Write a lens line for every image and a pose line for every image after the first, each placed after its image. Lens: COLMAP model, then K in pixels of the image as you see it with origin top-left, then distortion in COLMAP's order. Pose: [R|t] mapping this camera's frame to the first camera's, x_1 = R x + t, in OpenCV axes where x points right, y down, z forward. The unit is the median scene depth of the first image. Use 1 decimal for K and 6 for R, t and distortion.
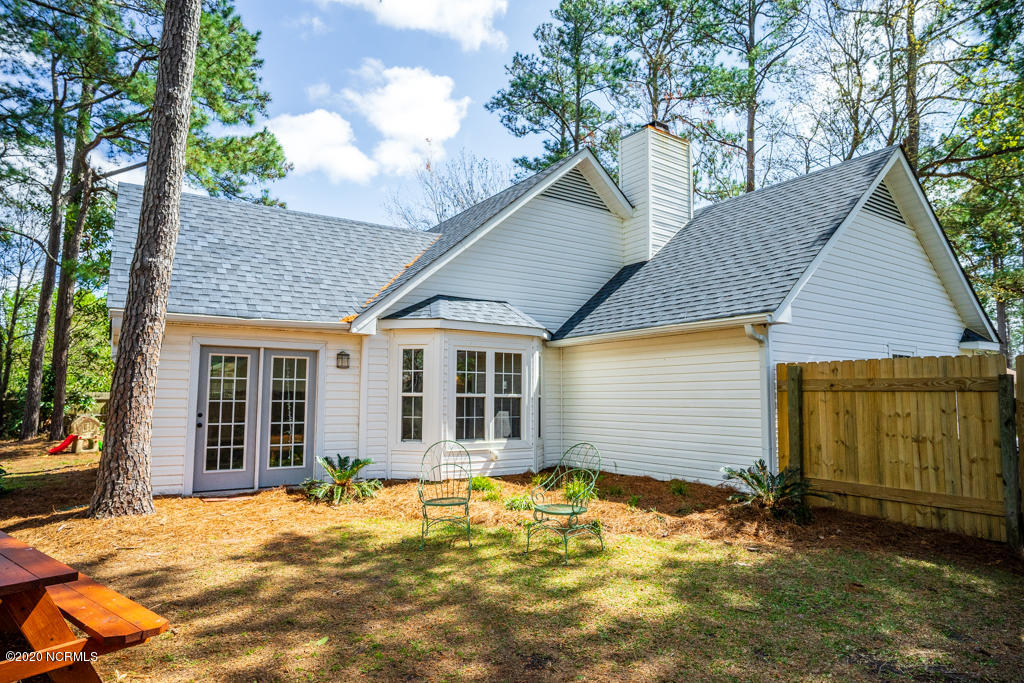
lens RADIAL K [[613.8, 0, 533.4], [0, 613.8, 328.7], [0, 0, 1]] dist [0.014513, -0.000270]
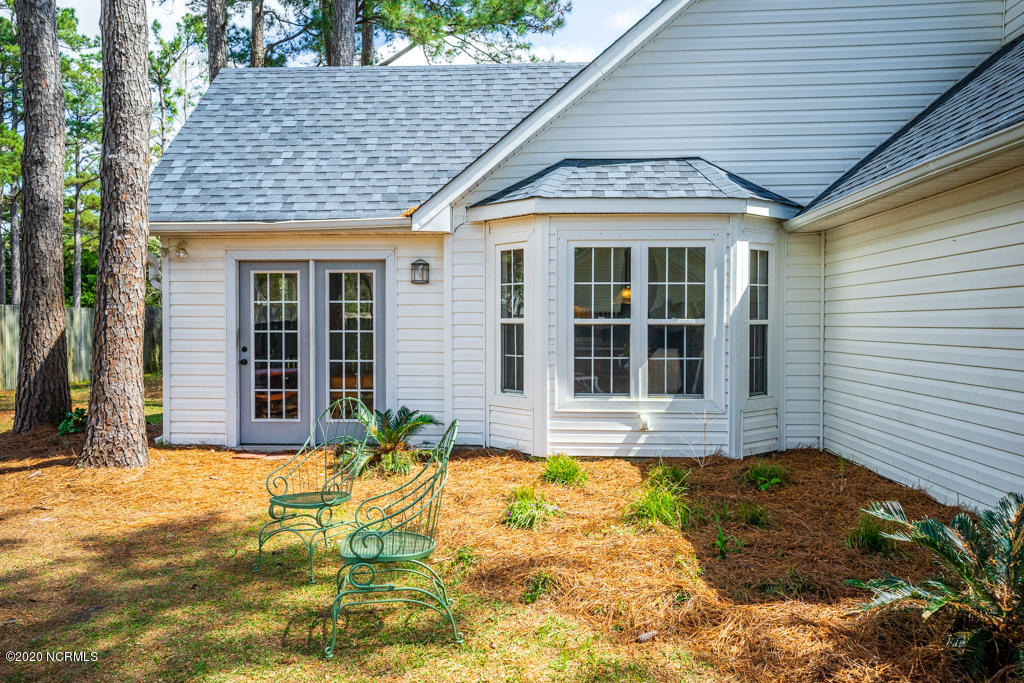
lens RADIAL K [[832.7, 0, 511.5], [0, 832.7, 341.0], [0, 0, 1]] dist [-0.008997, 0.021010]
pose [[0.807953, 0.007155, -0.589204, 0.337197], [0.071792, 0.991282, 0.110483, 0.033555], [0.584858, -0.131565, 0.800395, 0.322690]]
